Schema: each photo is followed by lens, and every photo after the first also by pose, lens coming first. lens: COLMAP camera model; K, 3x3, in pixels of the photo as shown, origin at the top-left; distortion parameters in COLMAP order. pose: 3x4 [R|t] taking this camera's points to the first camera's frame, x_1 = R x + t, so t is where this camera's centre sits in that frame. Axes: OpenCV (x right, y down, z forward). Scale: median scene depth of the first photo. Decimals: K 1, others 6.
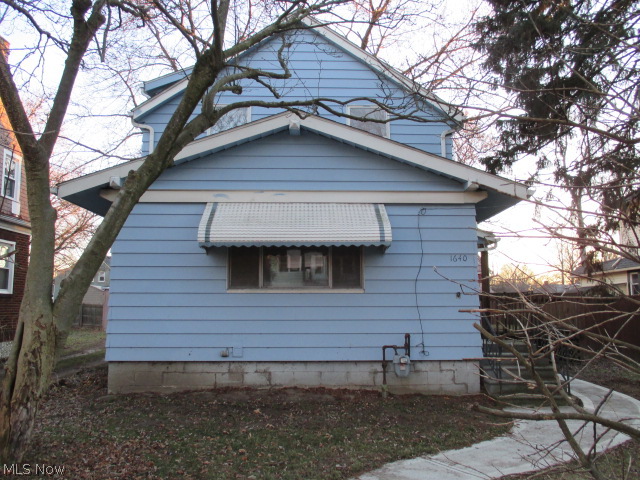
lens RADIAL K [[532.9, 0, 320.3], [0, 532.9, 242.2], [0, 0, 1]] dist [-0.014678, 0.005669]
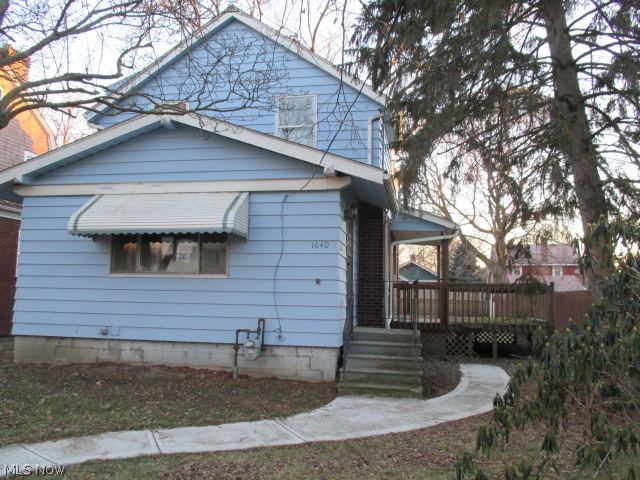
lens RADIAL K [[532.9, 0, 317.8], [0, 532.9, 237.7], [0, 0, 1]] dist [-0.014678, 0.005669]
pose [[0.975701, -0.004205, -0.219066, 0.487104], [0.006493, 0.999932, 0.009727, 0.007077], [0.219010, -0.010913, 0.975662, 0.025893]]
